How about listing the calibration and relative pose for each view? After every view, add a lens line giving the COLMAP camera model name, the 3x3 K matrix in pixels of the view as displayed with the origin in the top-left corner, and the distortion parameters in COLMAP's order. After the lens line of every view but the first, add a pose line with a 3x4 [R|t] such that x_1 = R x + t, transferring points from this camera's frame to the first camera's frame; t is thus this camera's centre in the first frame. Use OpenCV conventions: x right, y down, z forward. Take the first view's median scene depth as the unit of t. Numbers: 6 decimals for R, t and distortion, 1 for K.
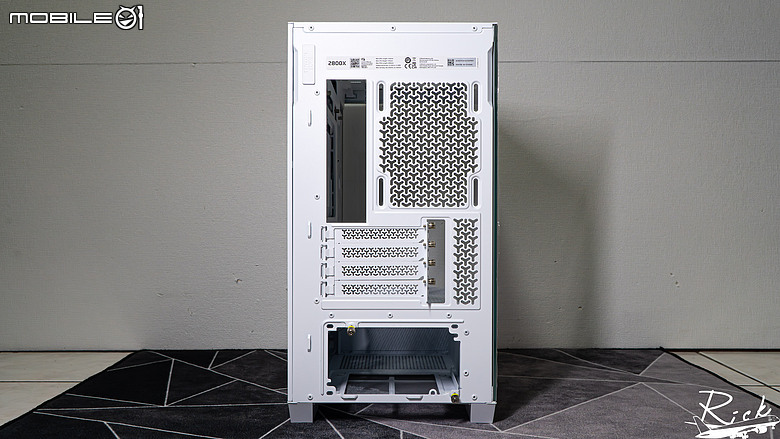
lens RADIAL K [[715.5, 0, 388.8], [0, 715.5, 219.6], [0, 0, 1]] dist [-0.037628, 0.000000]
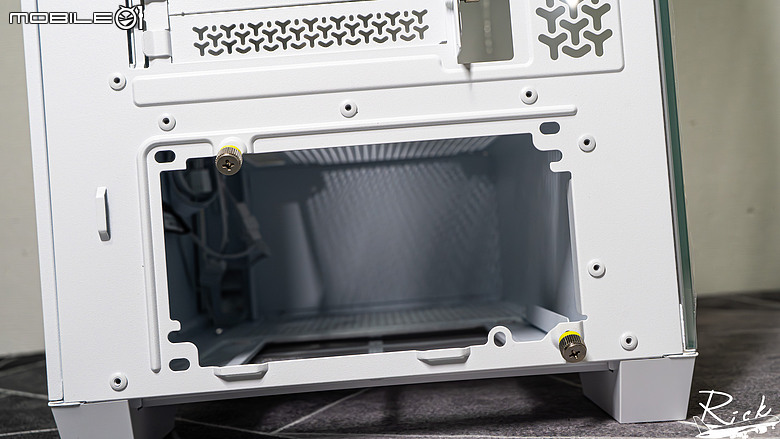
lens RADIAL K [[944.4, 0, 393.3], [0, 944.4, 219.8], [0, 0, 1]] dist [-0.022556, 0.000000]
pose [[0.996740, -0.078013, 0.020552, 0.009290], [0.078300, 0.996838, -0.013552, 0.191337], [-0.019429, 0.015117, 0.999697, 0.573516]]
